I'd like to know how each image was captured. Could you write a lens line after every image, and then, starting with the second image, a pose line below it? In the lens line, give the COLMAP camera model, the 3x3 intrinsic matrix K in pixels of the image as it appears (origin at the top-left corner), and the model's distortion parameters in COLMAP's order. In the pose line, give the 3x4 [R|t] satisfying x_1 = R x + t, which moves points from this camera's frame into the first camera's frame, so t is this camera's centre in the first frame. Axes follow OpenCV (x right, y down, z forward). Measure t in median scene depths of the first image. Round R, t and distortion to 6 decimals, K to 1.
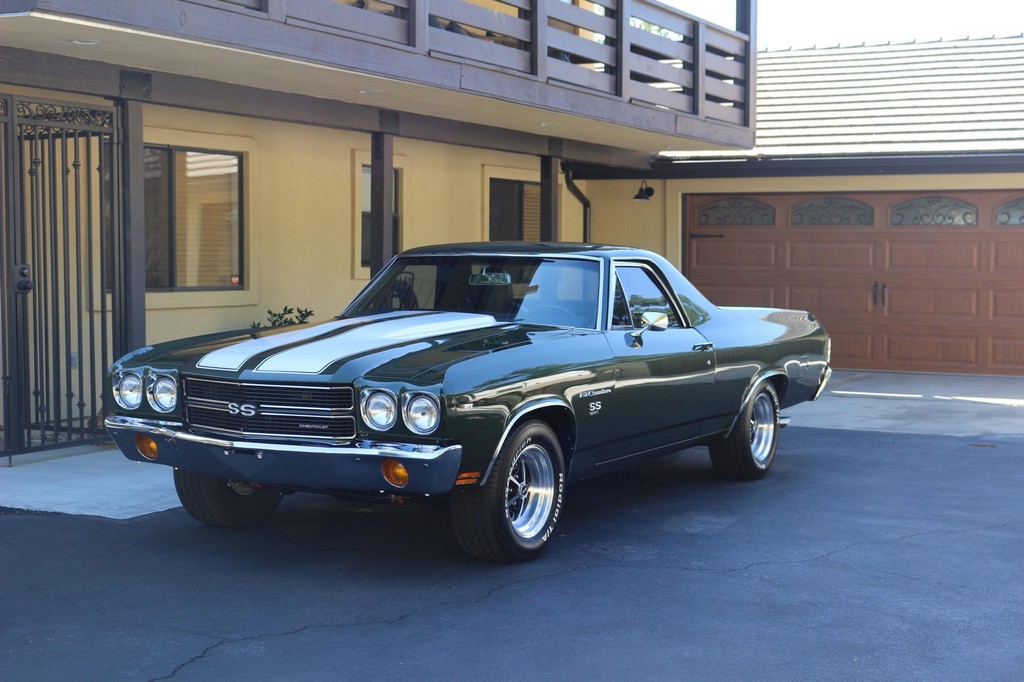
lens RADIAL K [[1520.8, 0, 514.6], [0, 1520.8, 345.0], [0, 0, 1]] dist [-0.042646, 0.000000]
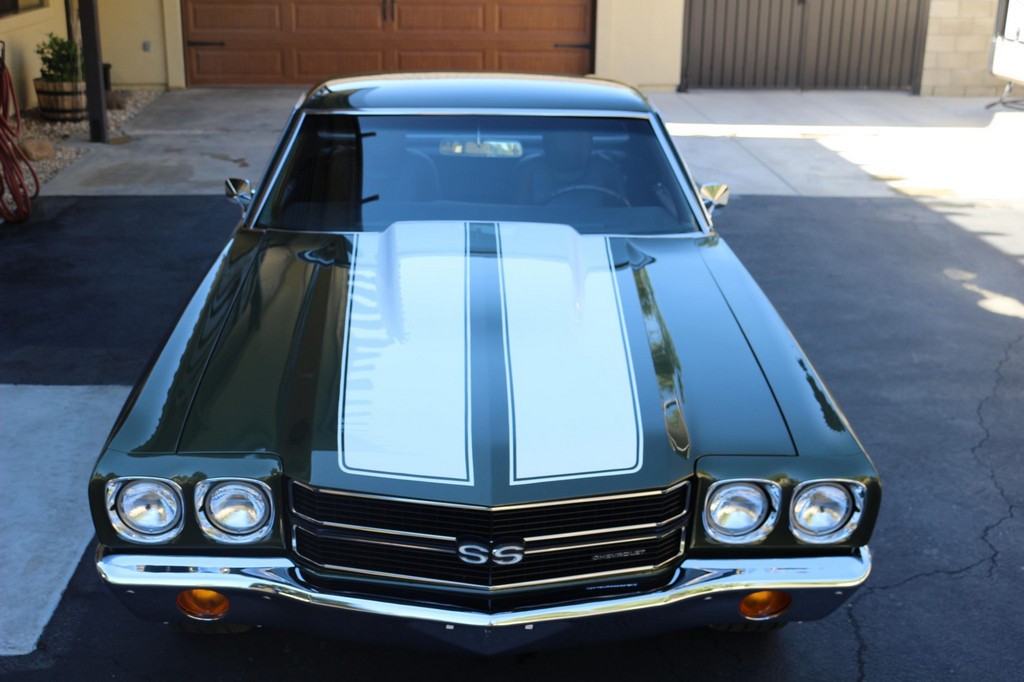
lens RADIAL K [[1233.5, 0, 511.7], [0, 1233.5, 344.4], [0, 0, 1]] dist [-0.068514, 0.000000]
pose [[0.851694, -0.169090, 0.496010, -0.180768], [0.022768, 0.957559, 0.287338, -0.072260], [-0.523544, -0.233431, 0.819397, 0.322515]]
